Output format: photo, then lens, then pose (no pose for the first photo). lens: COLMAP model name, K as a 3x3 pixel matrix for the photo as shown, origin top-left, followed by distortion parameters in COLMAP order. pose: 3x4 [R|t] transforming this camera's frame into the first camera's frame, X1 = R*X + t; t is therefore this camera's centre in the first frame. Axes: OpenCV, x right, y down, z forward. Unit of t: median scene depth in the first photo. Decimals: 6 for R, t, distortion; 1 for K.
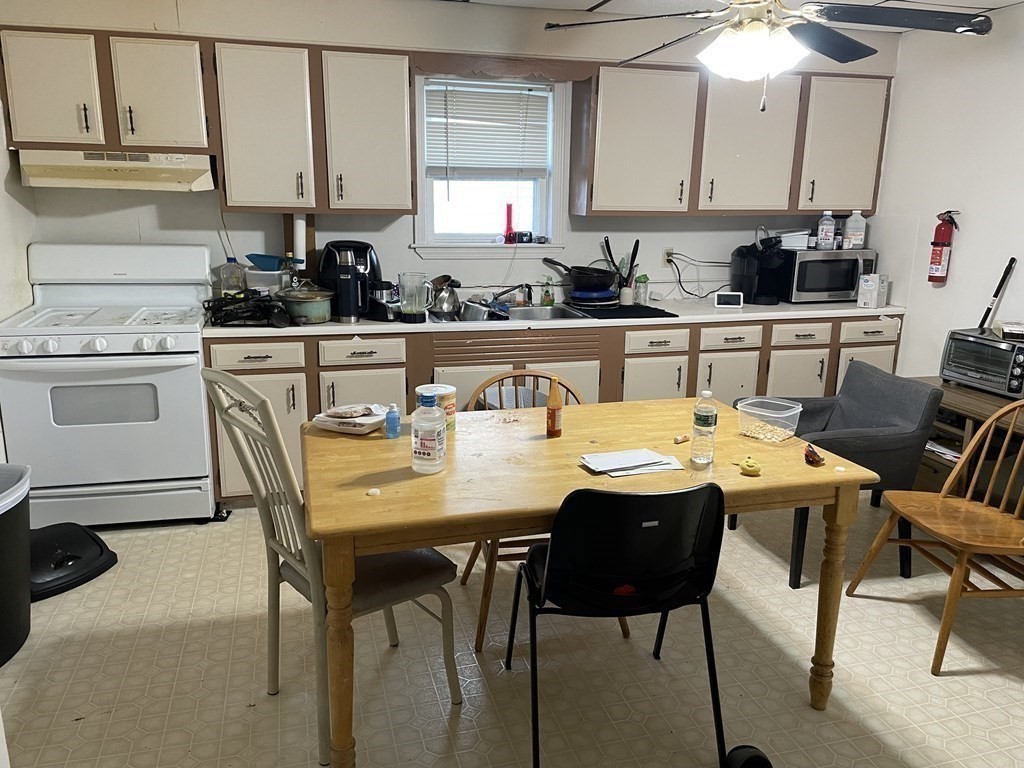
lens RADIAL K [[773.6, 0, 509.2], [0, 773.6, 382.0], [0, 0, 1]] dist [0.031361, -0.000933]
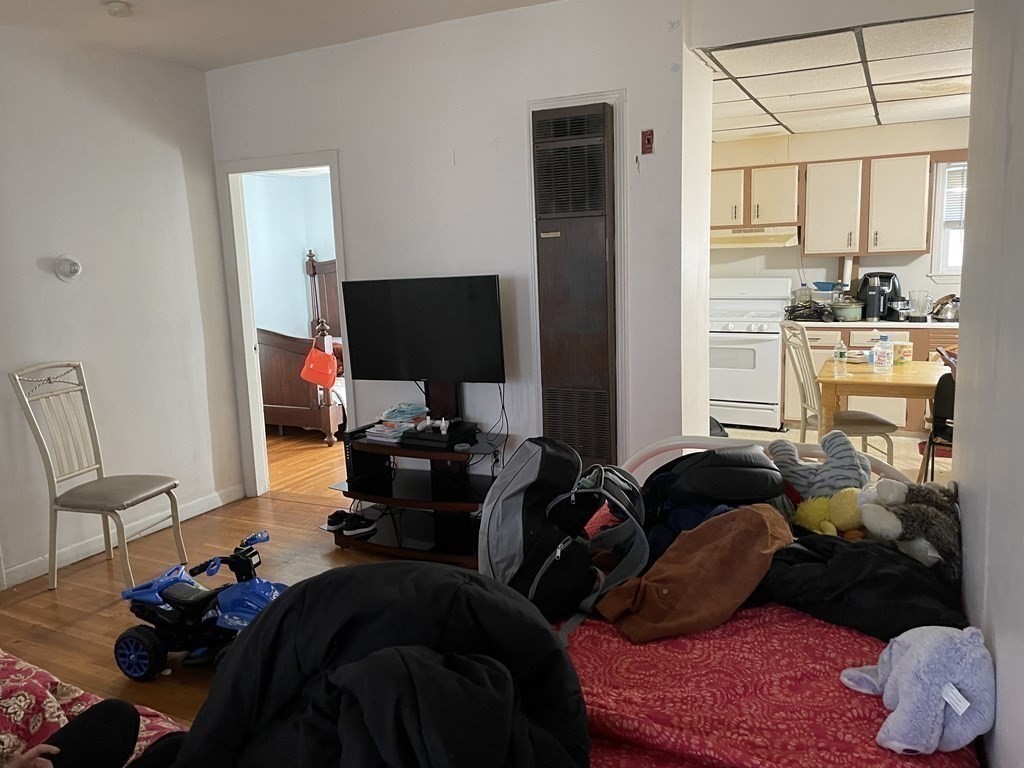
lens RADIAL K [[773.6, 0, 510.9], [0, 773.6, 380.8], [0, 0, 1]] dist [0.031361, -0.000933]
pose [[0.753206, 0.065642, -0.654501, 0.295007], [-0.107455, 0.993921, -0.023977, 0.165180], [0.648948, 0.088389, 0.755681, -0.703852]]
